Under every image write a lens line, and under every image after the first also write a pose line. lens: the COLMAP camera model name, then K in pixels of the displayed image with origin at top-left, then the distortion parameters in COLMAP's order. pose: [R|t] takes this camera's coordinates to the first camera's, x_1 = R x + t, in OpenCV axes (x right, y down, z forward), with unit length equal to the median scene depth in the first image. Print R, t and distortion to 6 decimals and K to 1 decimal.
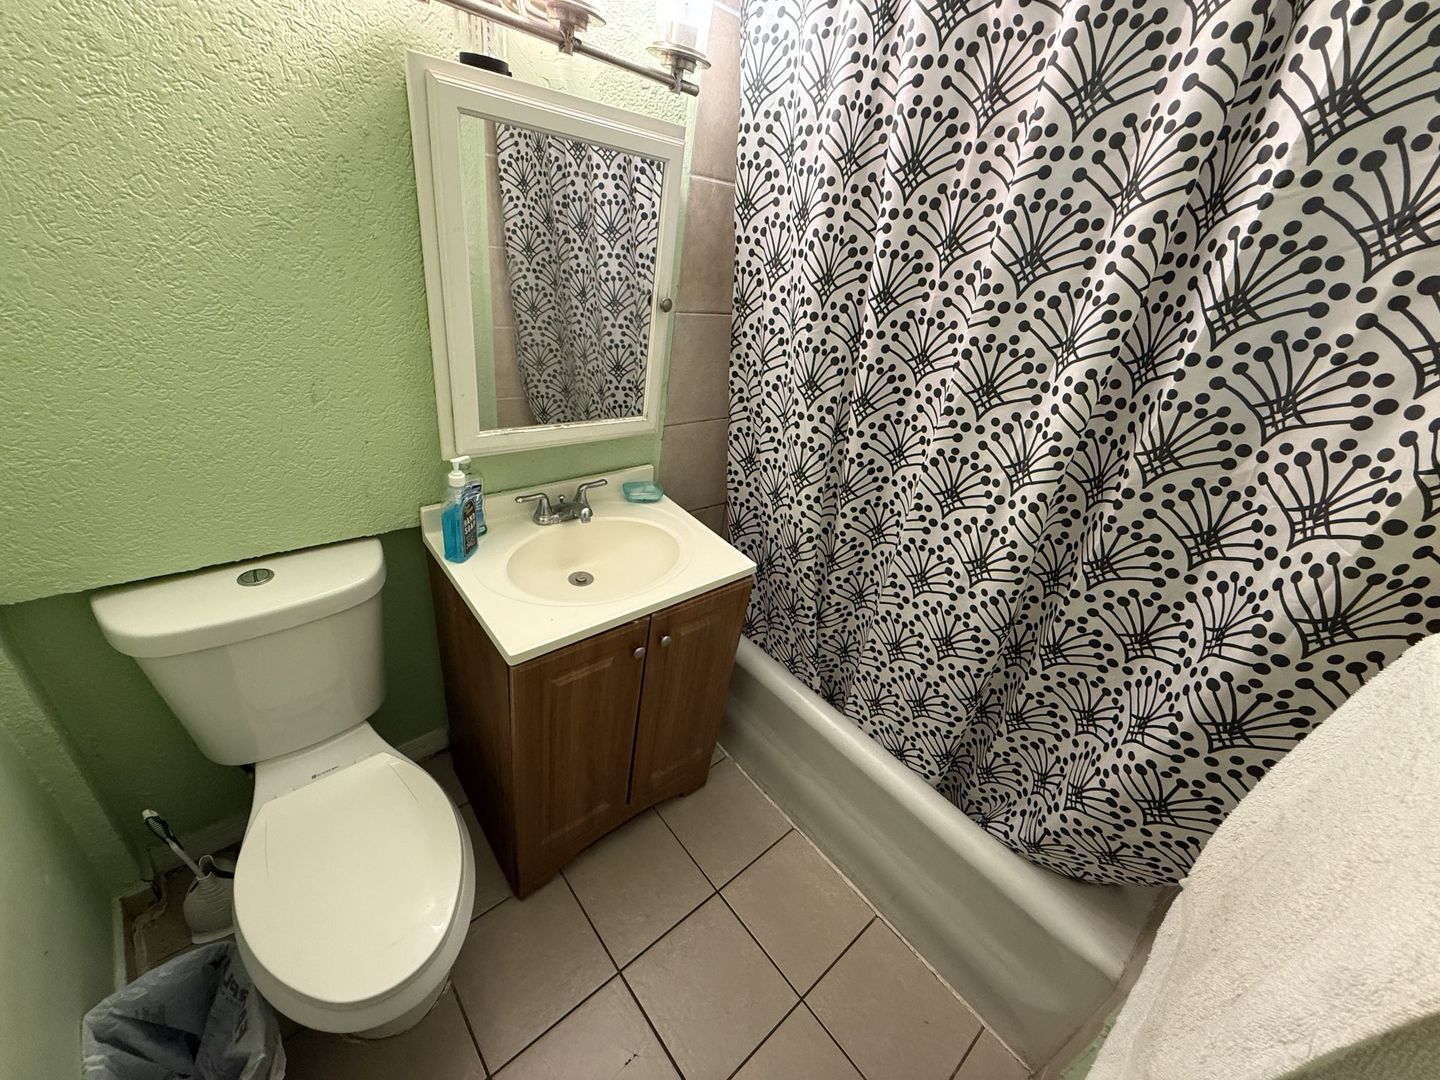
lens RADIAL K [[573.5, 0, 717.7], [0, 573.5, 544.1], [0, 0, 1]] dist [-0.000031, -0.000381]
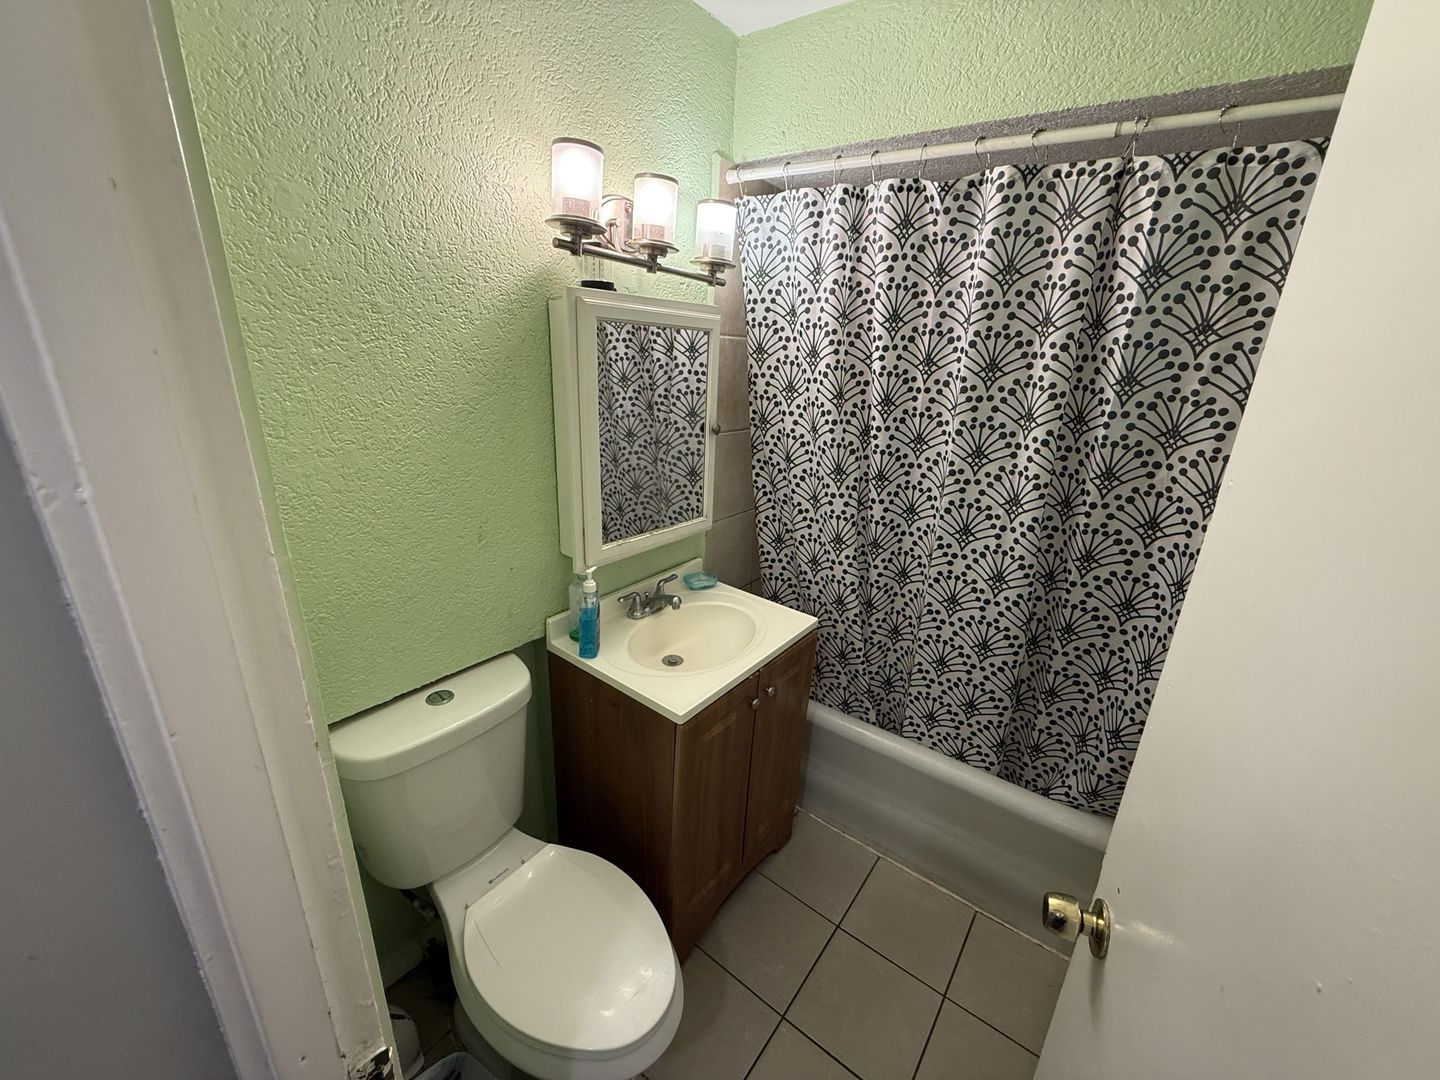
lens RADIAL K [[573.5, 0, 717.7], [0, 573.5, 544.1], [0, 0, 1]] dist [-0.000031, -0.000381]
pose [[0.974236, -0.165561, 0.153145, -0.389663], [0.190395, 0.967742, -0.165003, 0.055683], [-0.120887, 0.189910, 0.974331, -0.250396]]
